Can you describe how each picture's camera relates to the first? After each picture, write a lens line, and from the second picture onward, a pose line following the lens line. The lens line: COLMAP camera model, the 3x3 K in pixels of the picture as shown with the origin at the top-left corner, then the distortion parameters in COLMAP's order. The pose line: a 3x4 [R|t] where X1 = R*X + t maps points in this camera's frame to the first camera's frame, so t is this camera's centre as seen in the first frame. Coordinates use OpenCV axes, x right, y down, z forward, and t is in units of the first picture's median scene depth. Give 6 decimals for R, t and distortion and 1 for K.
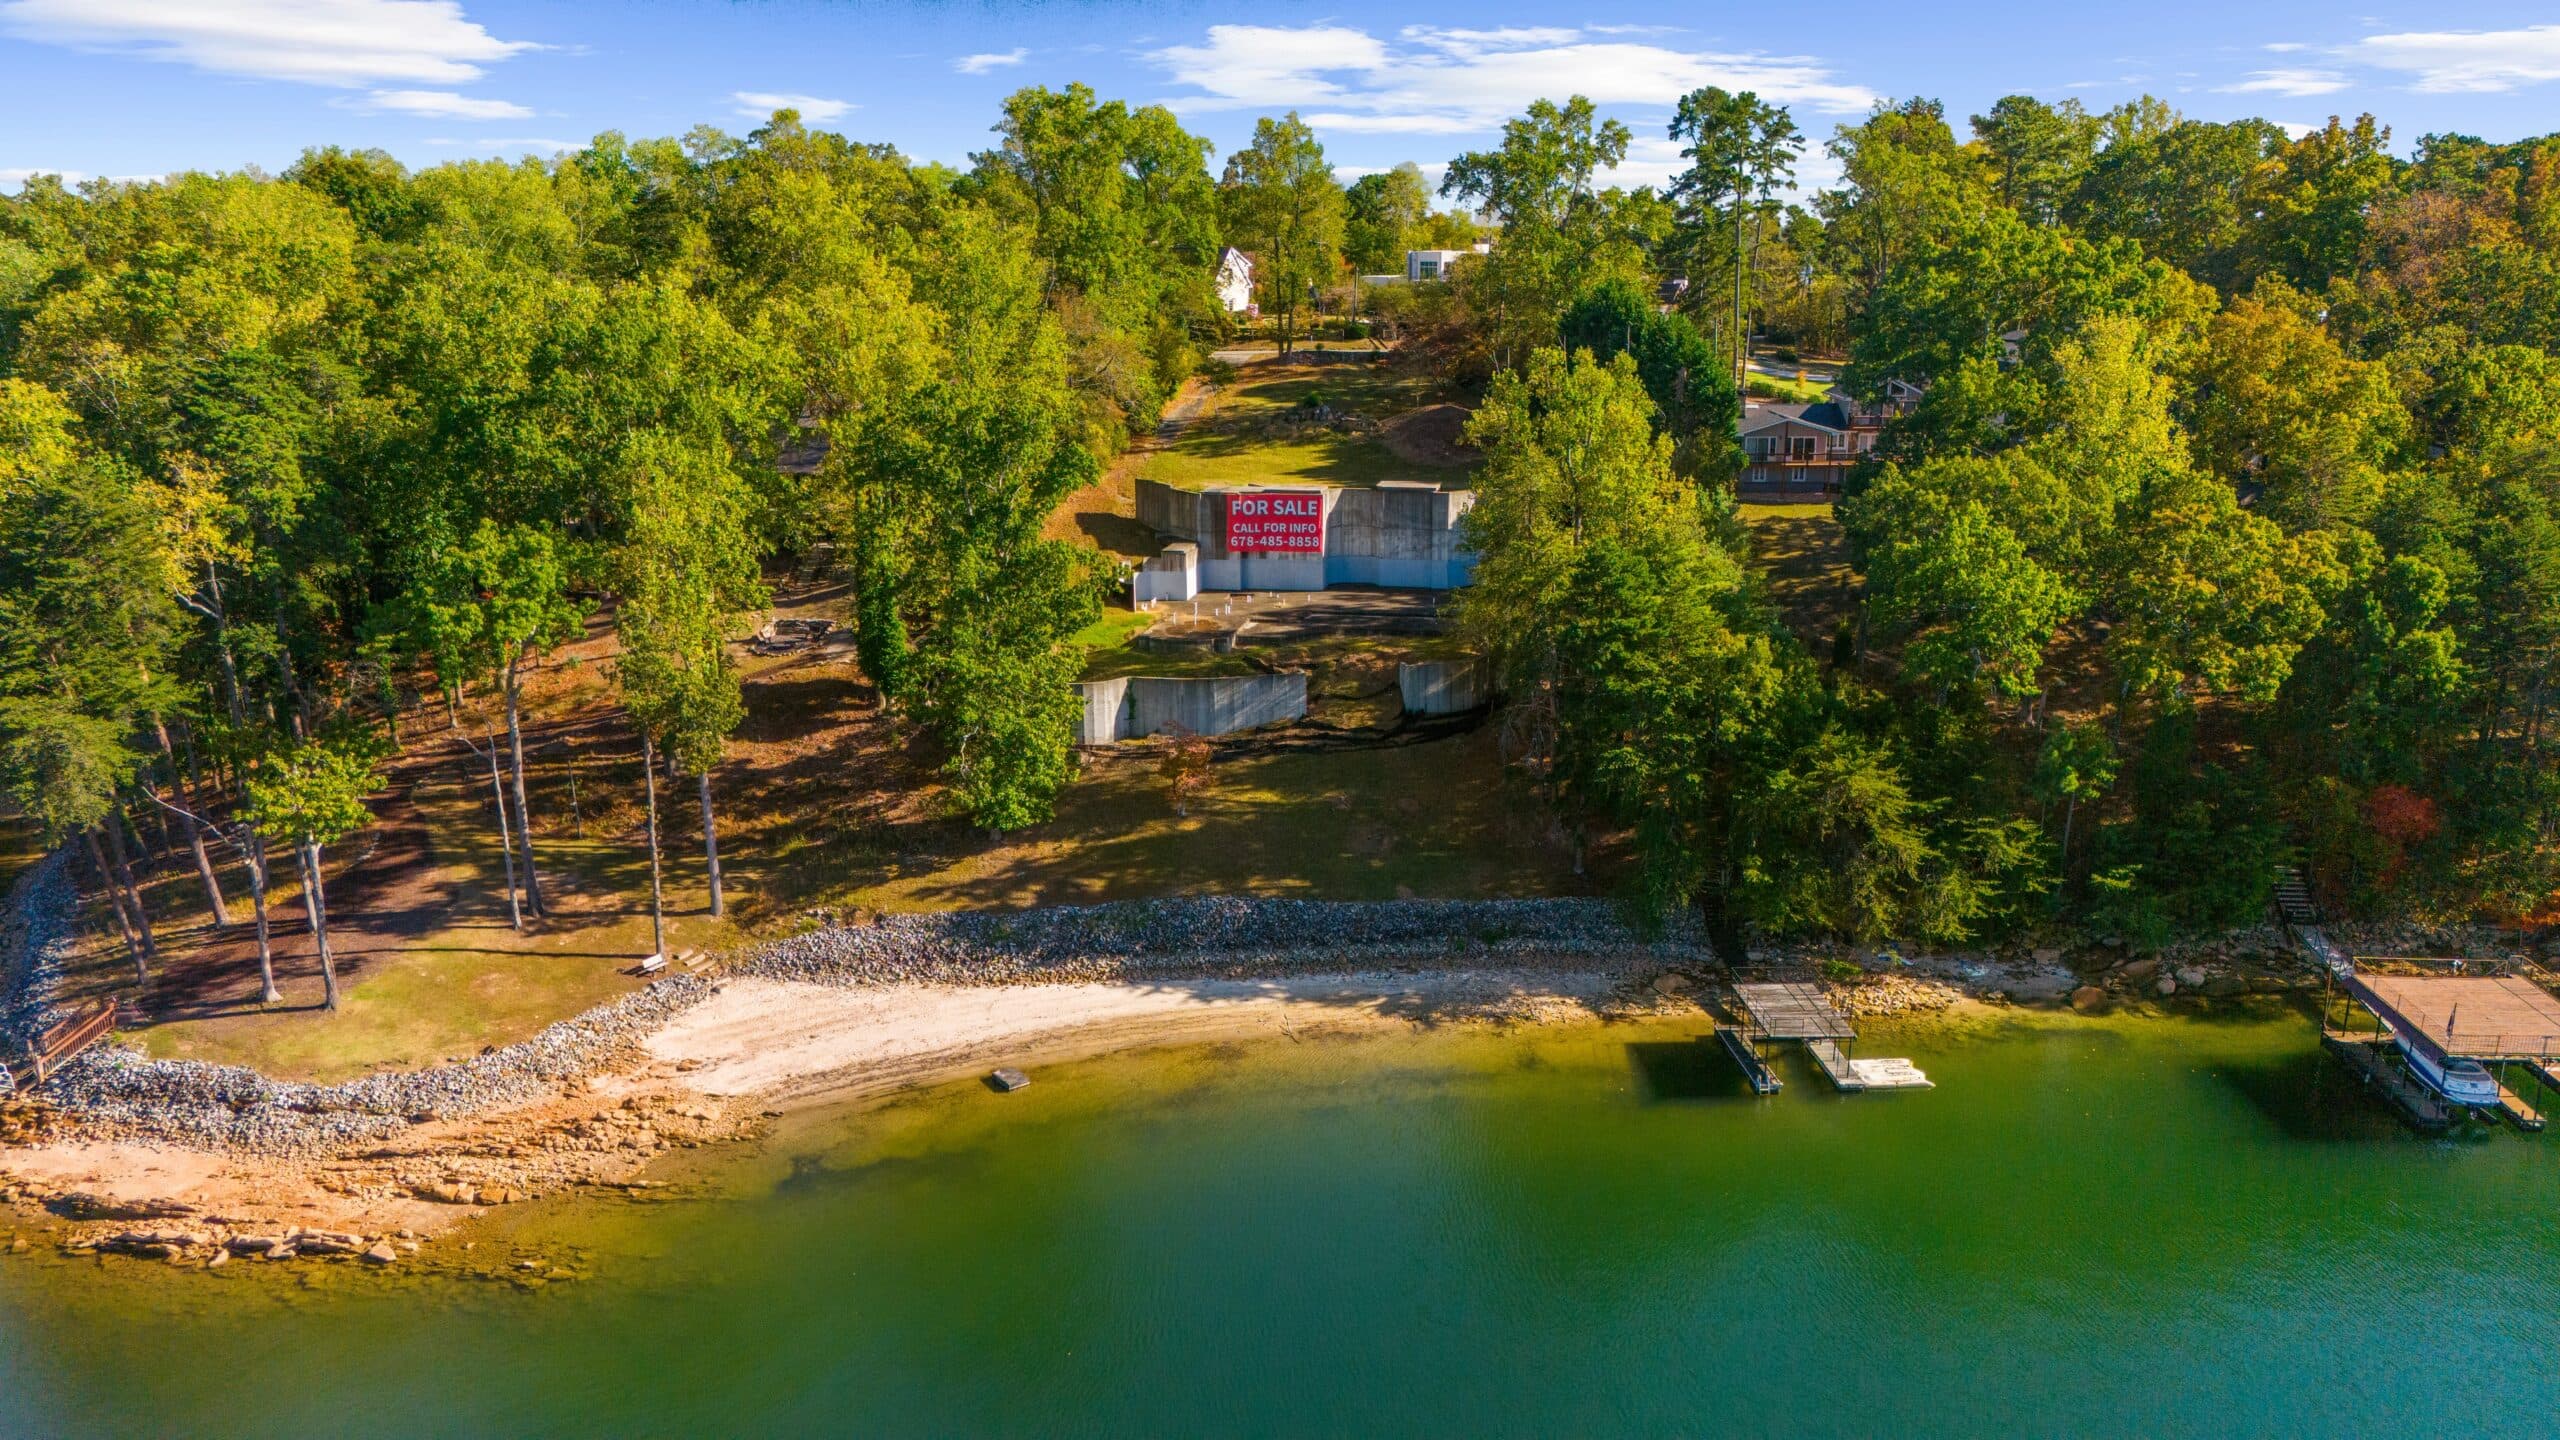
lens RADIAL K [[1880.7, 0, 1291.2], [0, 1880.7, 728.0], [0, 0, 1]] dist [0.065491, -0.059034]
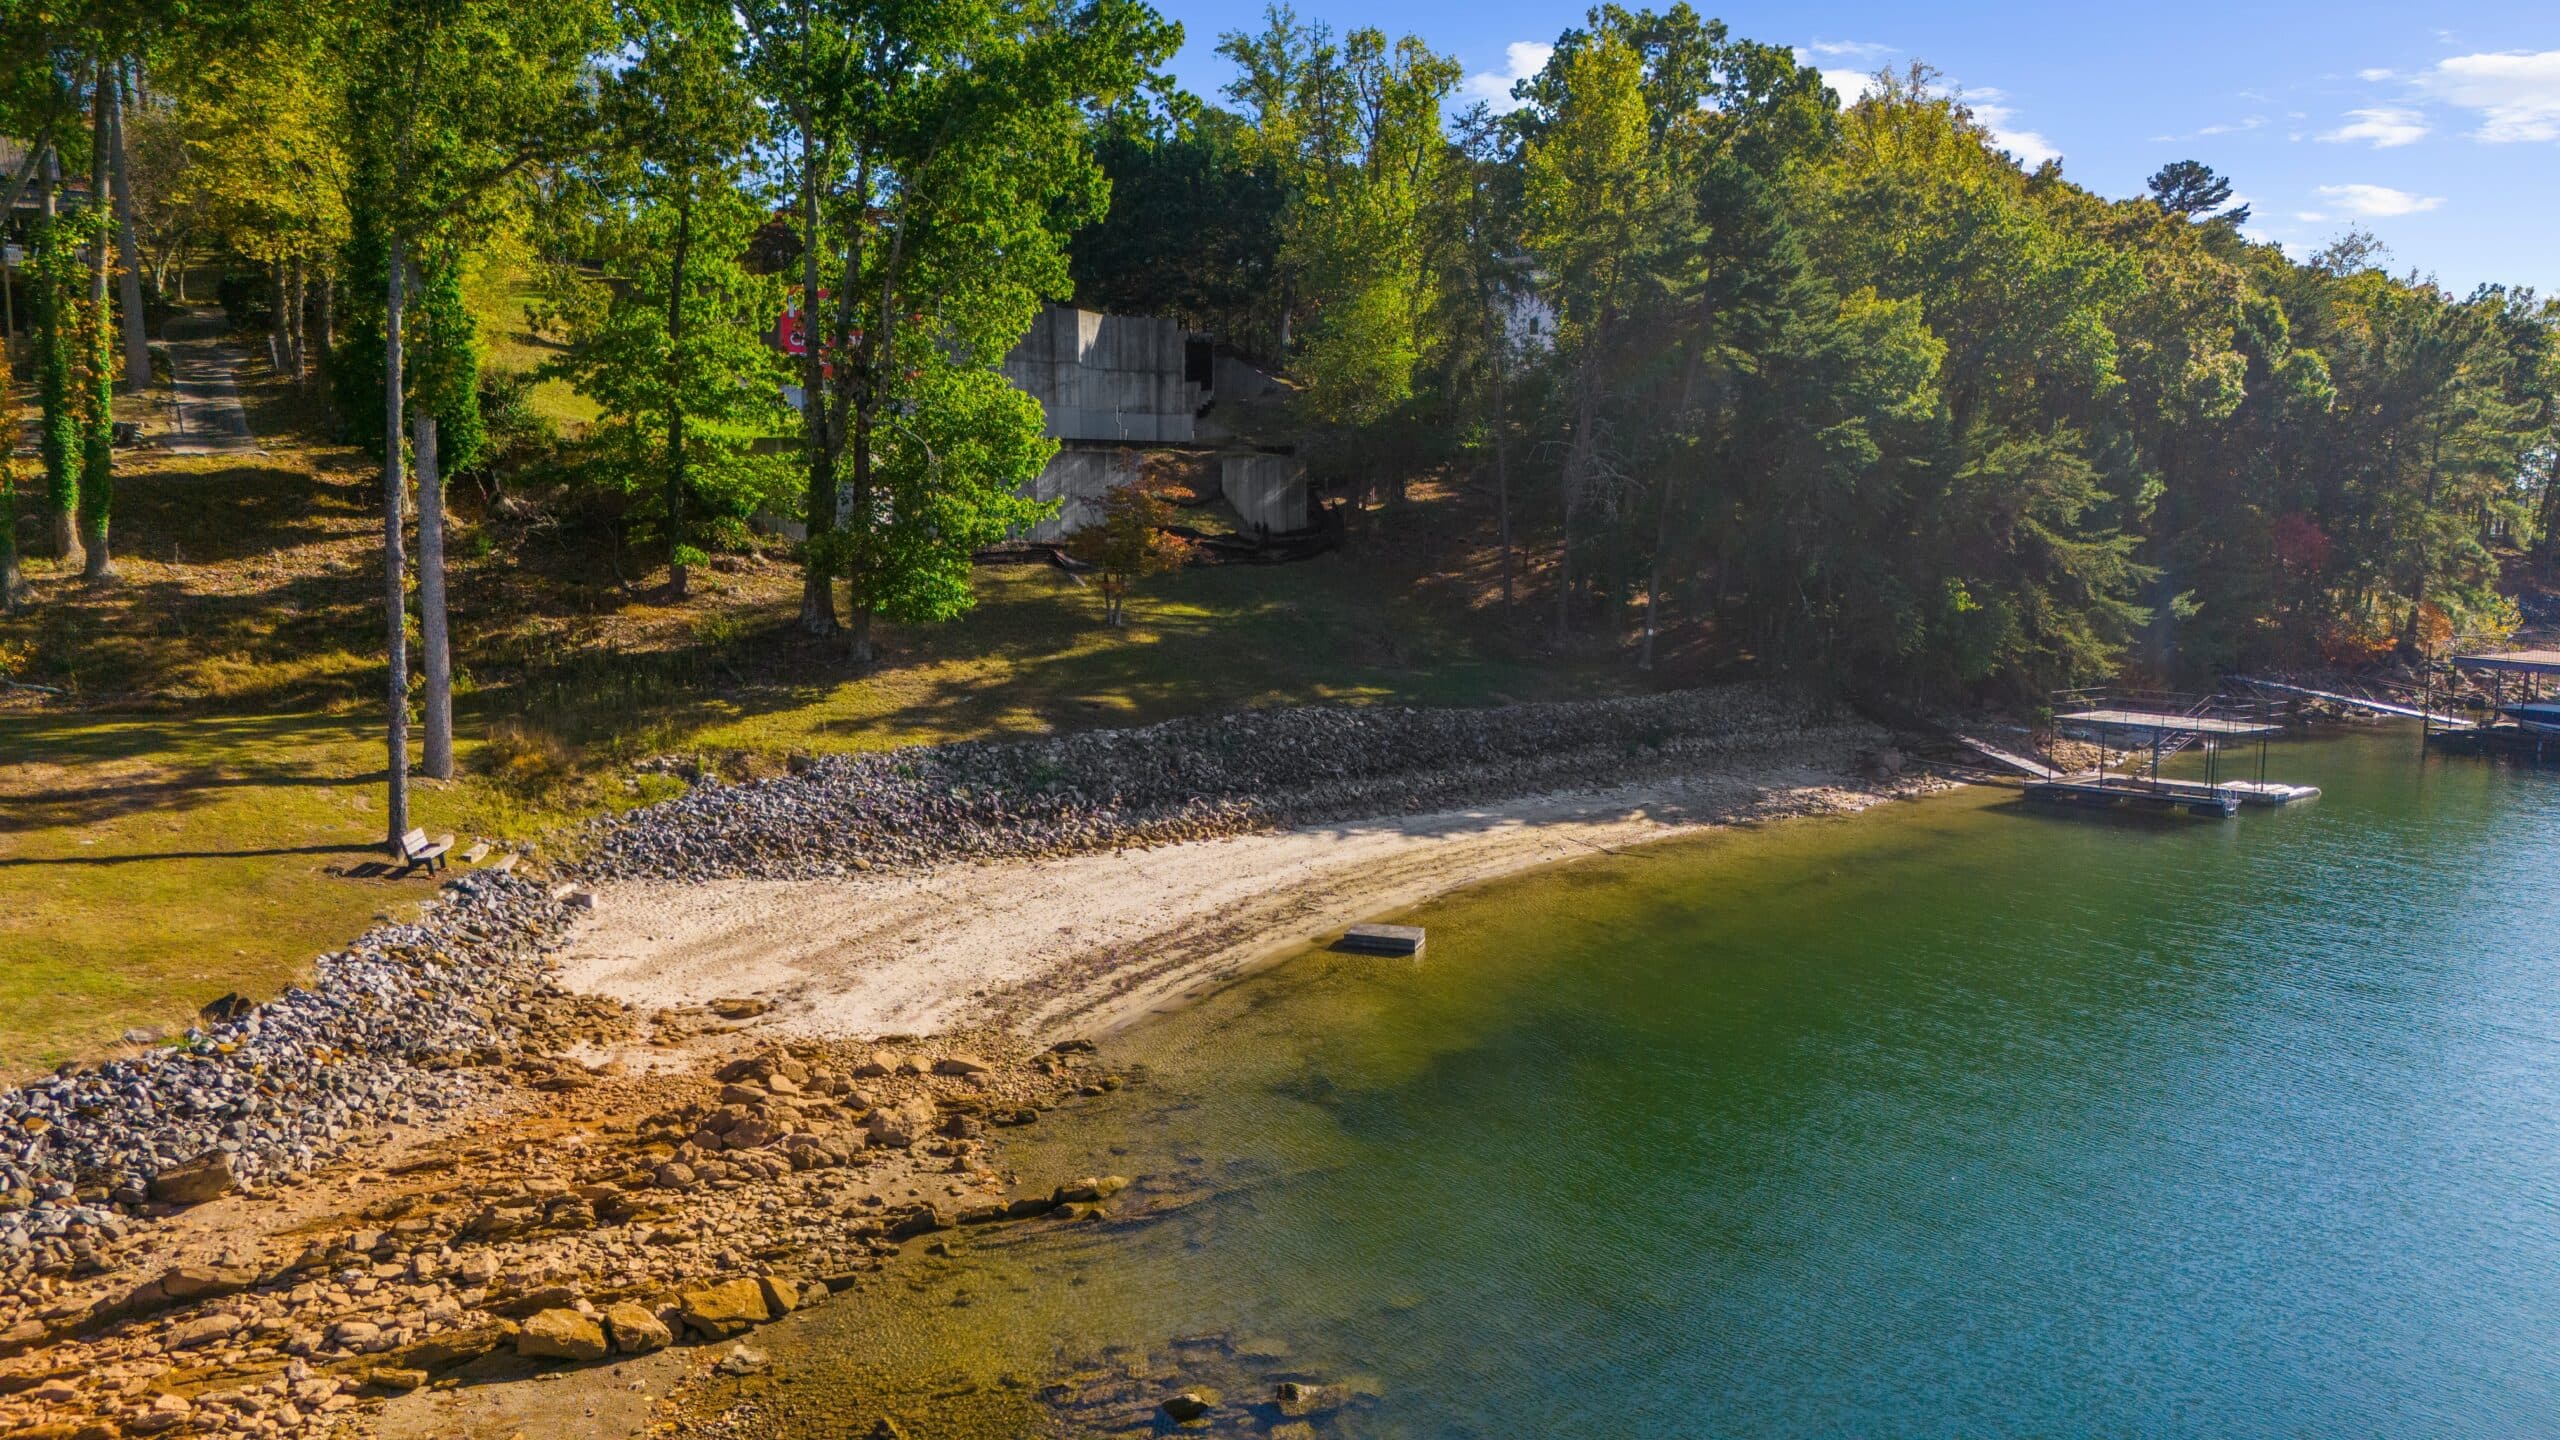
lens RADIAL K [[1880.7, 0, 1275.7], [0, 1880.7, 738.8], [0, 0, 1]] dist [0.065491, -0.059034]
pose [[0.803409, -0.058302, 0.592567, -0.397646], [0.134960, 0.987124, -0.085857, 0.149054], [-0.579931, 0.148951, 0.800933, 0.532254]]
